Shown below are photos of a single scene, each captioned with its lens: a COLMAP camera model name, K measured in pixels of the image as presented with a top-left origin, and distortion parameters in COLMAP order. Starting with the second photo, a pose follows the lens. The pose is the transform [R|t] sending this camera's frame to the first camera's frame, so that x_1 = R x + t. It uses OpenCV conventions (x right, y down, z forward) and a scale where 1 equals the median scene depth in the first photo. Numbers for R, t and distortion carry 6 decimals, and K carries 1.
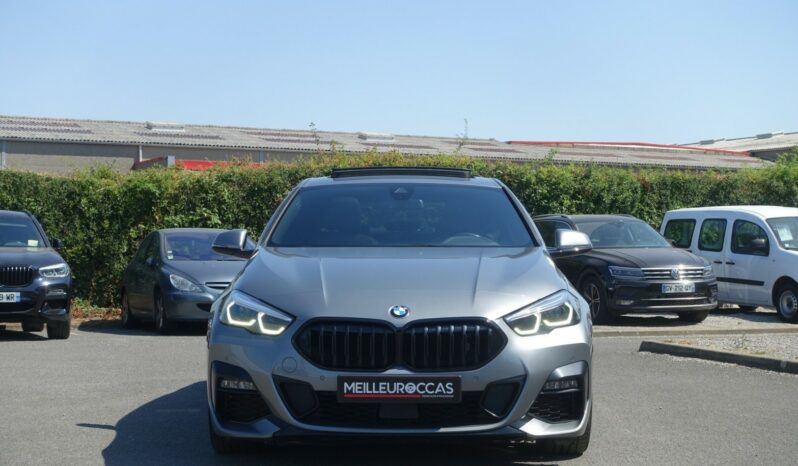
lens RADIAL K [[545.7, 0, 399.0], [0, 545.7, 233.0], [0, 0, 1]] dist [-0.009786, 0.002870]
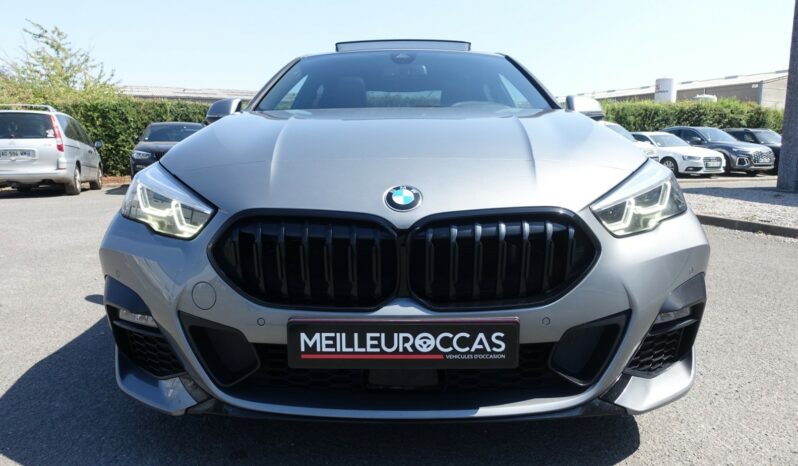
lens RADIAL K [[545.7, 0, 399.0], [0, 545.7, 233.0], [0, 0, 1]] dist [-0.009786, 0.002870]
pose [[0.999967, -0.006045, -0.005503, -0.000559], [0.007164, 0.972284, 0.233692, 0.054815], [0.003938, -0.233723, 0.972295, 0.492263]]
